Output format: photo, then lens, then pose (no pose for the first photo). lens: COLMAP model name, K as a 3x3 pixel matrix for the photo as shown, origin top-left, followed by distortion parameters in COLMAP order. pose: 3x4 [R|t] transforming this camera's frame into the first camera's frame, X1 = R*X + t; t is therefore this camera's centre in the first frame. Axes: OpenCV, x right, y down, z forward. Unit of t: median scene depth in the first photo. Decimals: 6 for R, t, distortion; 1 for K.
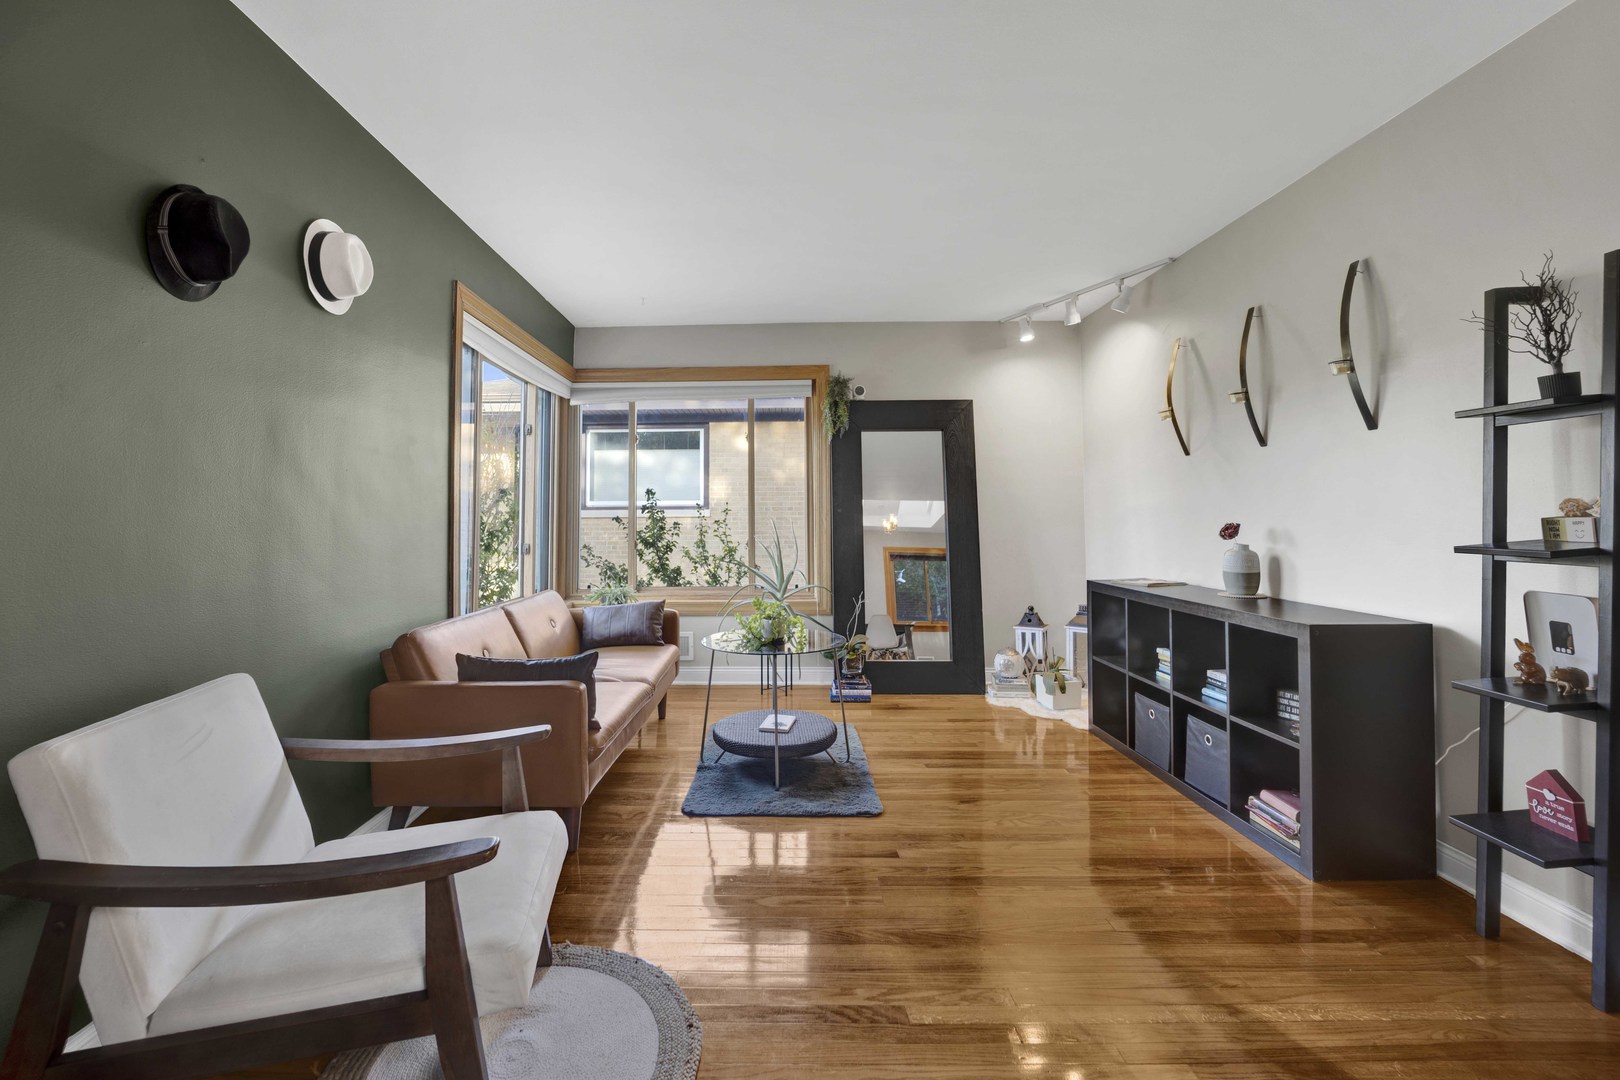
lens RADIAL K [[683.5, 0, 755.6], [0, 683.5, 490.7], [0, 0, 1]] dist [-0.021967, -0.000546]
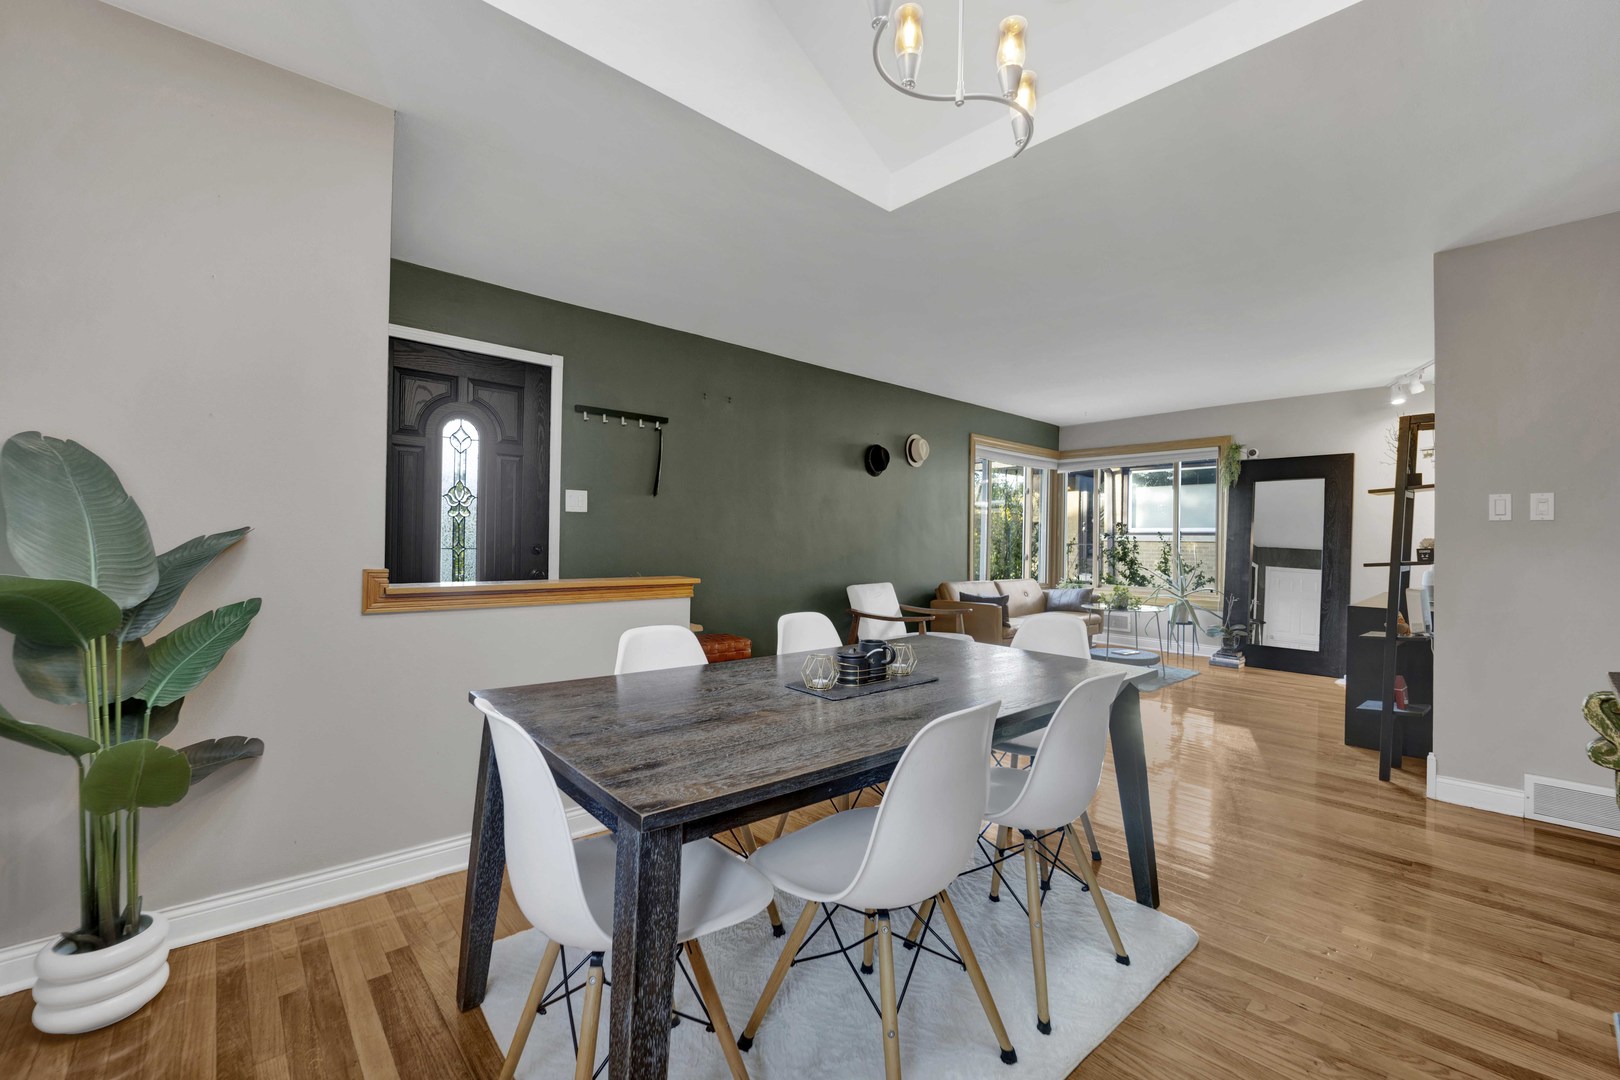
lens RADIAL K [[683.5, 0, 816.9], [0, 683.5, 536.6], [0, 0, 1]] dist [-0.021967, -0.000546]
pose [[0.696094, 0.012278, -0.717846, 0.609916], [0.012327, 0.999502, 0.029049, -0.030560], [0.717845, -0.029070, 0.695596, -0.696147]]
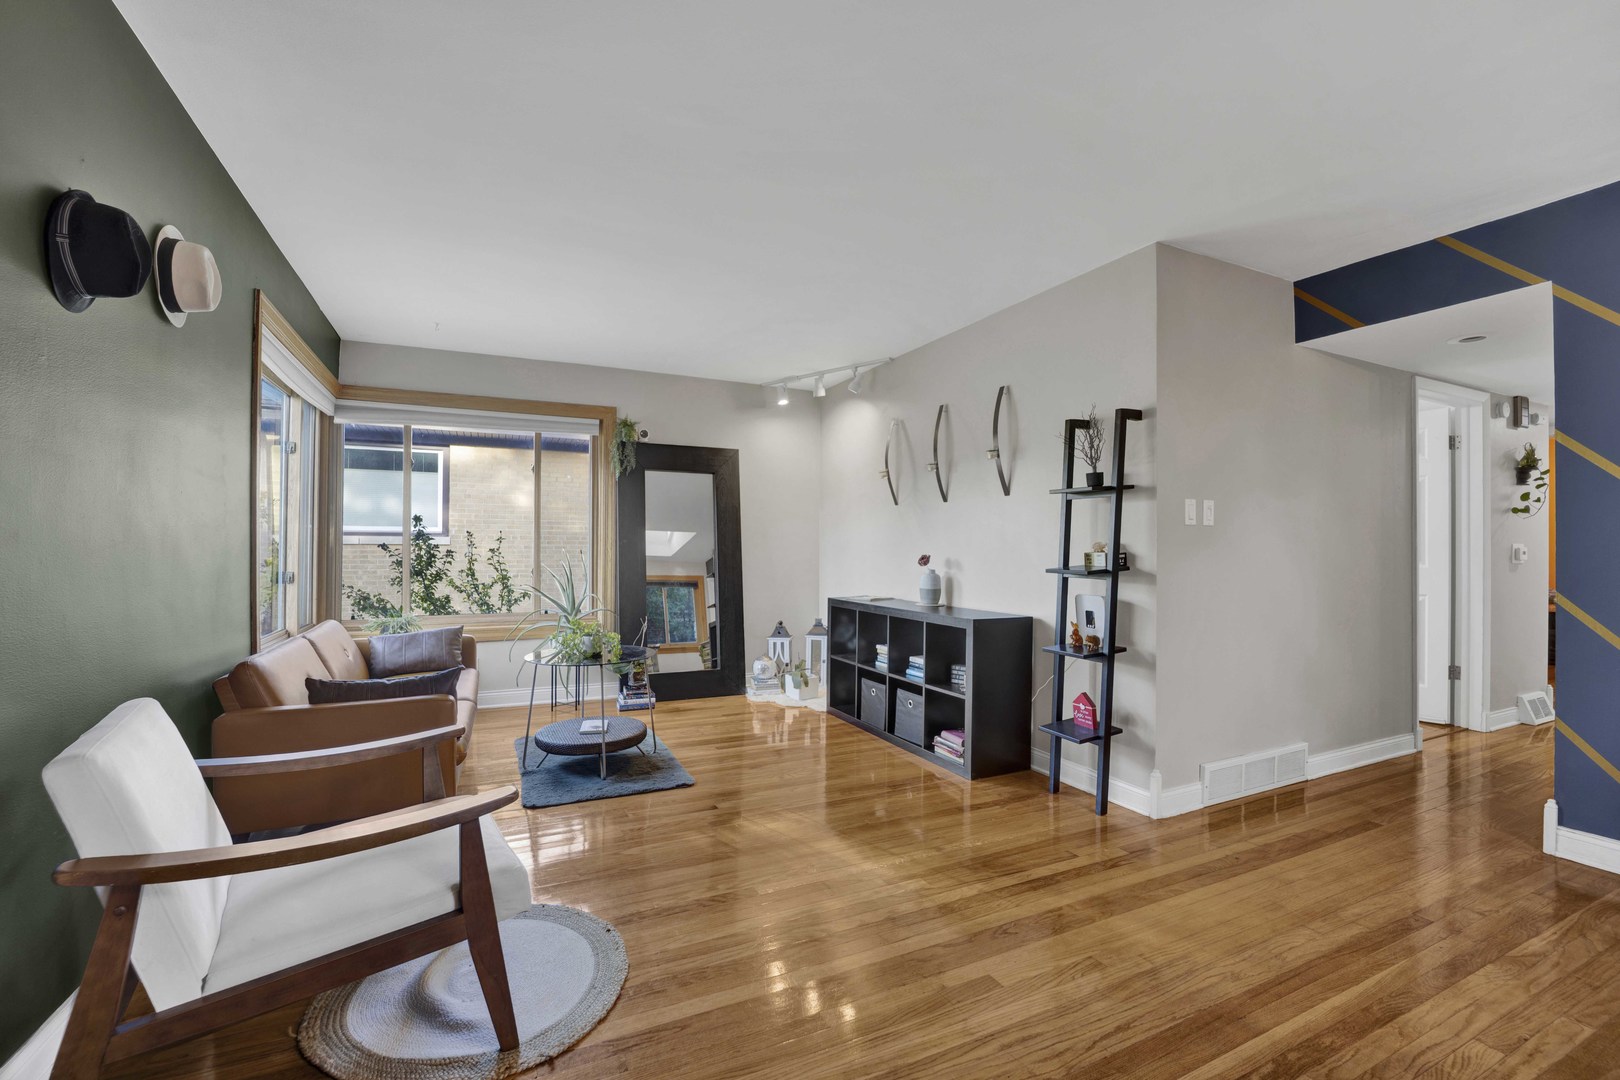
lens RADIAL K [[683.5, 0, 797.2], [0, 683.5, 545.4], [0, 0, 1]] dist [-0.021967, -0.000546]
pose [[0.891936, 0.012614, 0.451985, -0.144233], [-0.028607, 0.999182, 0.028566, -0.003918], [-0.451255, -0.038409, 0.891568, -0.124770]]
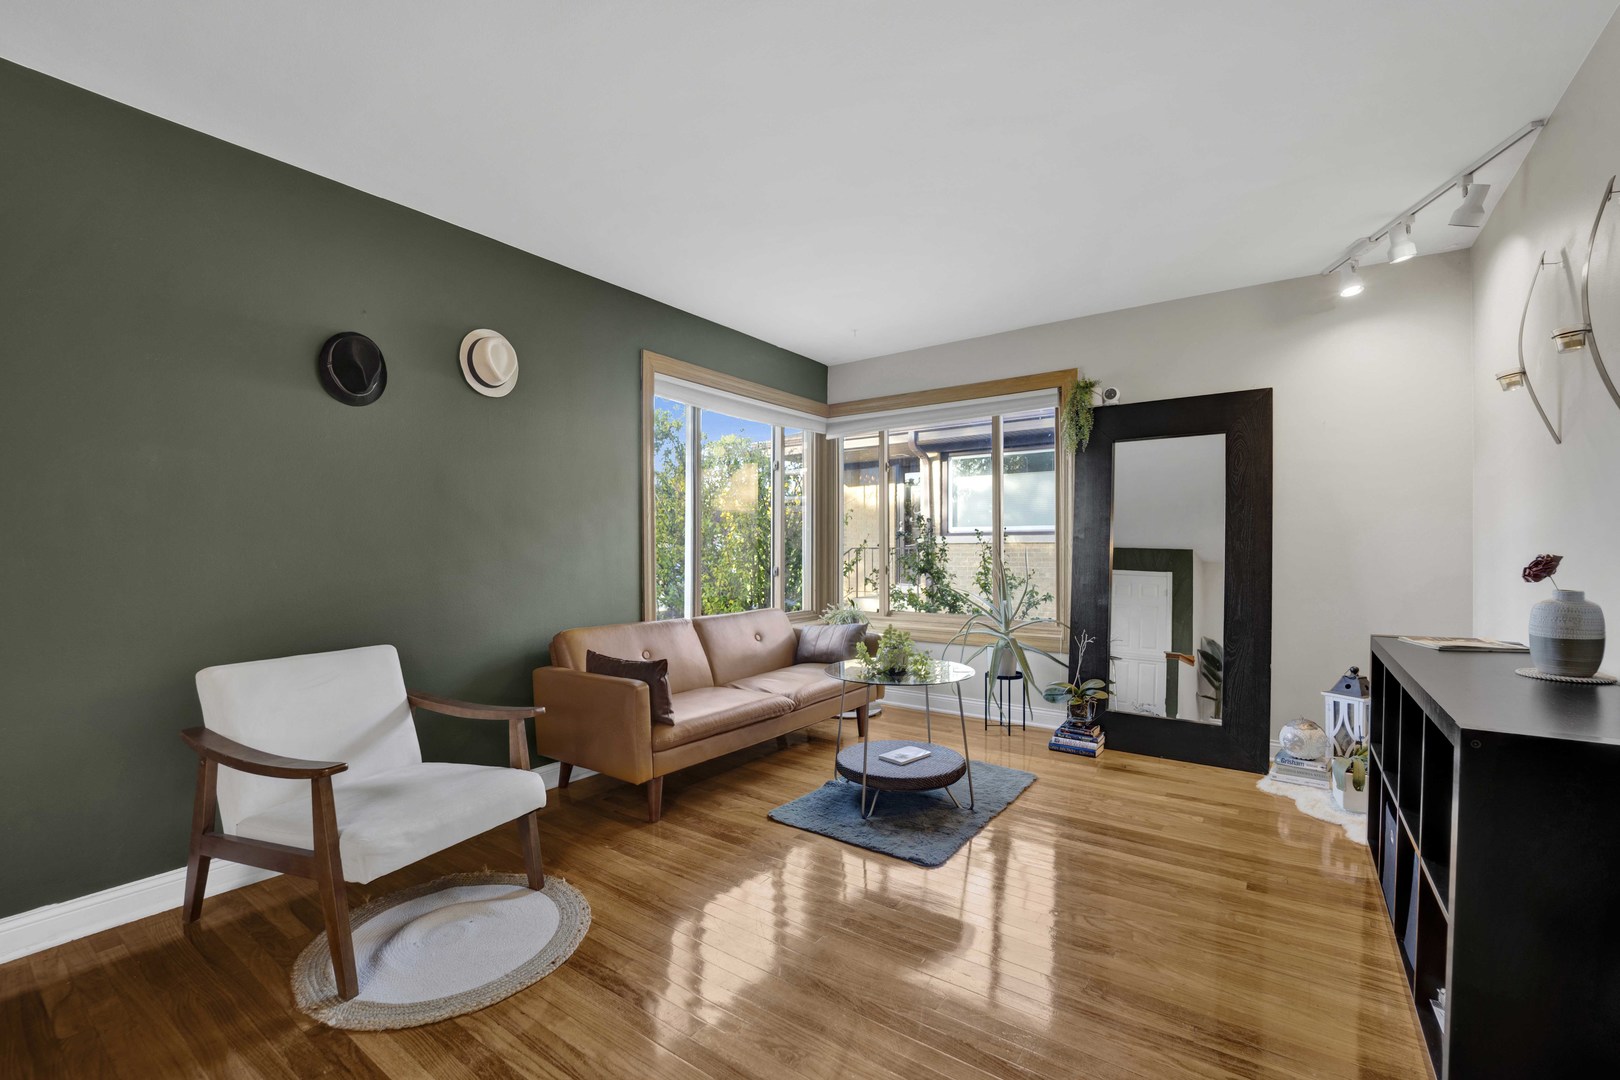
lens RADIAL K [[683.5, 0, 814.1], [0, 683.5, 551.5], [0, 0, 1]] dist [-0.021967, -0.000546]
pose [[0.829131, 0.006968, -0.559011, 0.369259], [0.022015, 0.998740, 0.045103, 0.002660], [0.558621, -0.049703, 0.827932, 0.107543]]
